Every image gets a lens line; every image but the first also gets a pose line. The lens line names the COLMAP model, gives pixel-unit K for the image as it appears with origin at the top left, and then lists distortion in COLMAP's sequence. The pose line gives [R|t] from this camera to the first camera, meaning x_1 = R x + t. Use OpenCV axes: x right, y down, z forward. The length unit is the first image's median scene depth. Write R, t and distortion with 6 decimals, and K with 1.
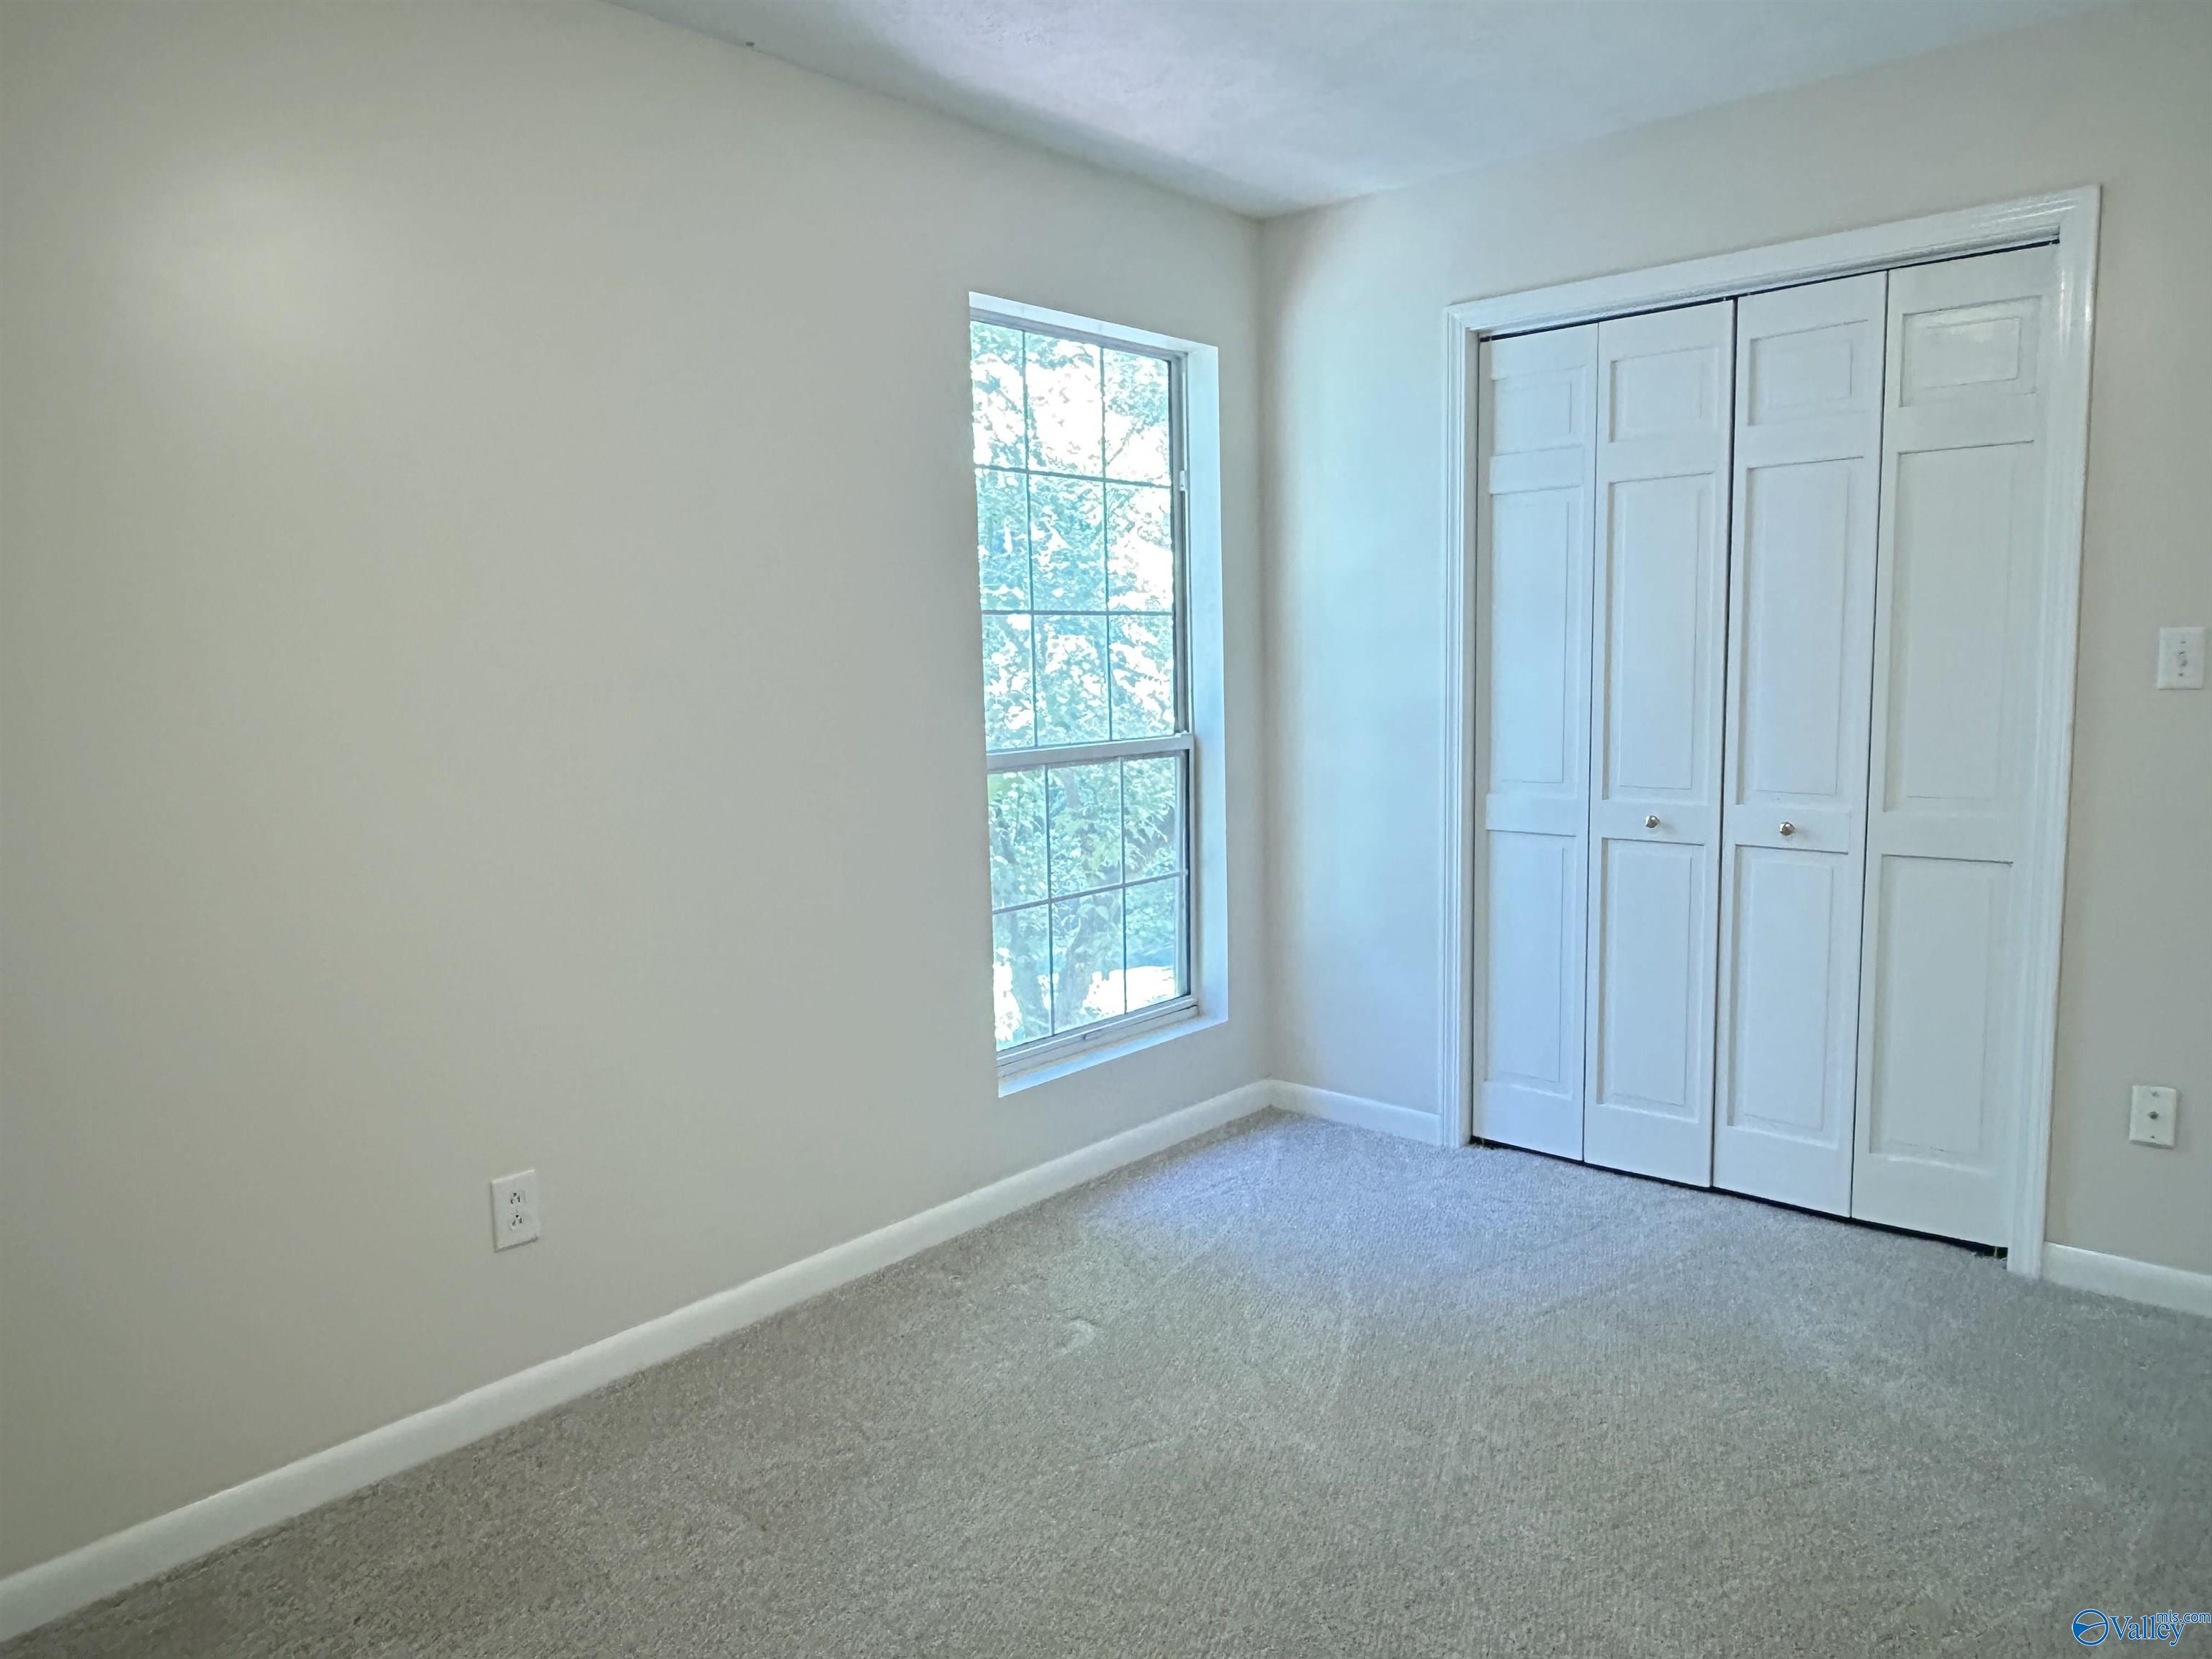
lens RADIAL K [[1467.1, 0, 1101.8], [0, 1467.1, 826.1], [0, 0, 1]] dist [0.000018, -0.002579]
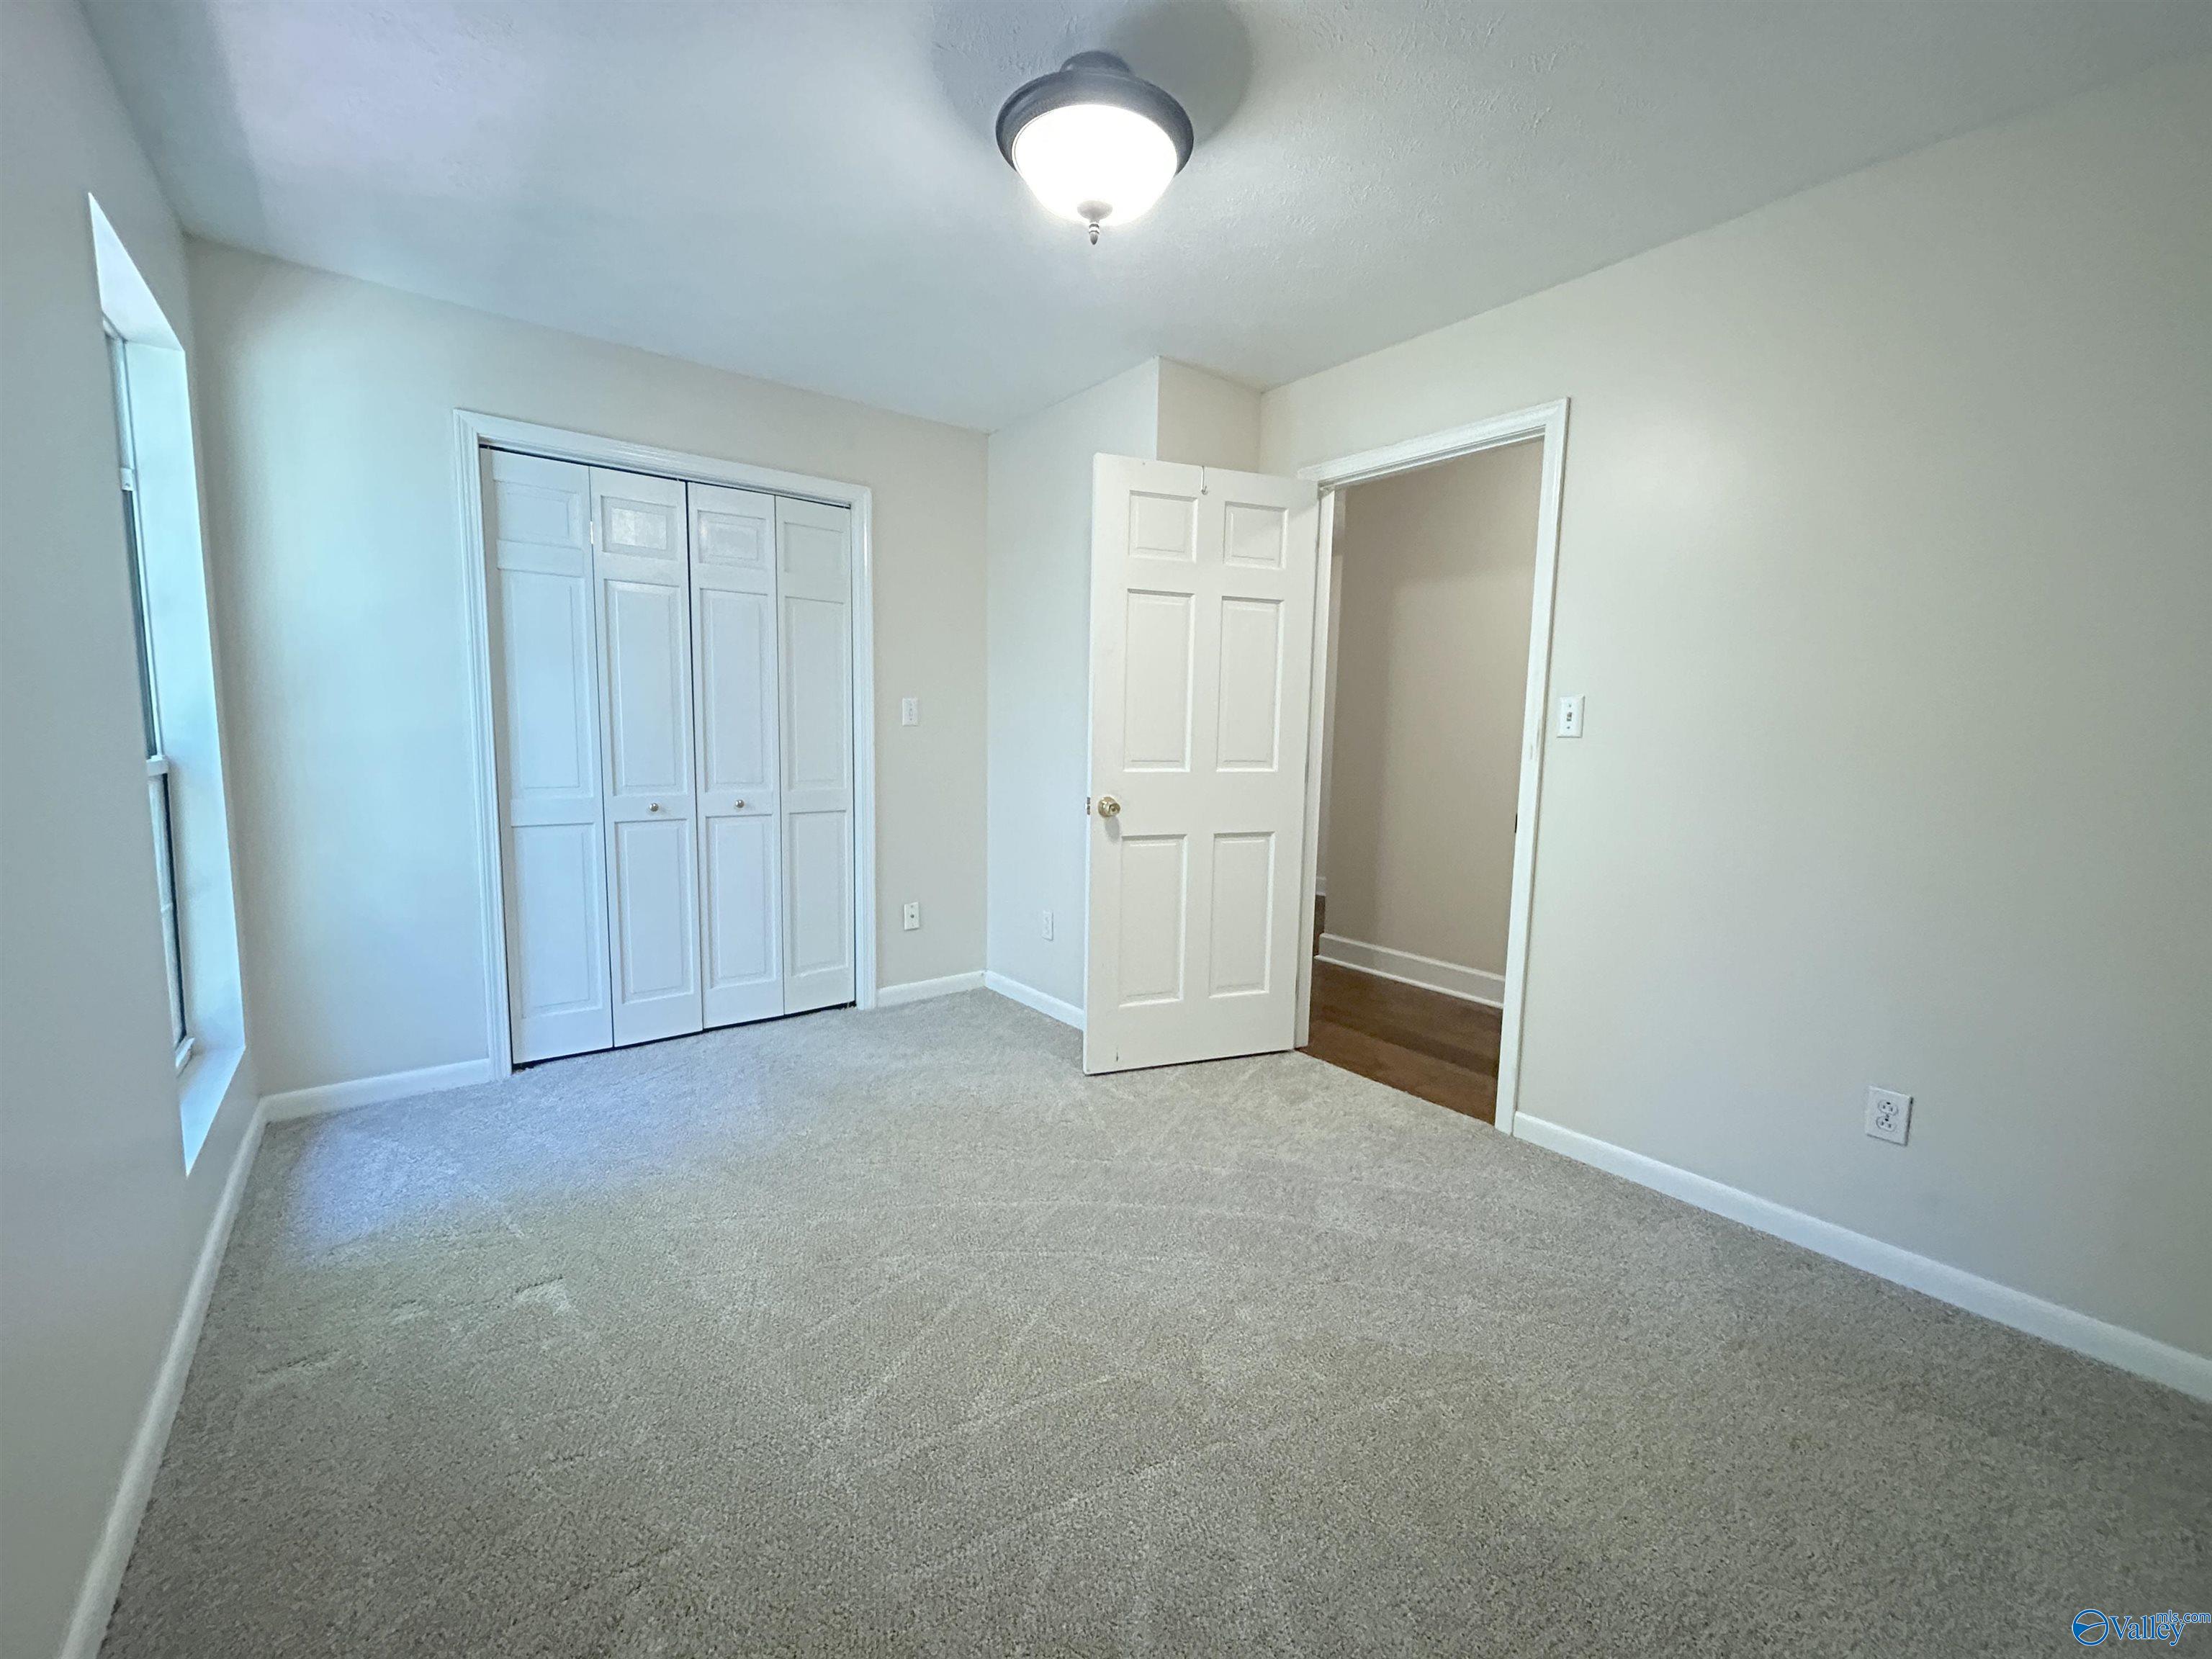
lens RADIAL K [[887.8, 0, 1111.3], [0, 887.8, 822.1], [0, 0, 1]] dist [-0.003097, -0.000033]
pose [[0.182221, -0.080832, 0.979930, -0.453492], [0.091581, 0.993678, 0.064936, -0.004374], [-0.978983, 0.077910, 0.188471, 0.362051]]
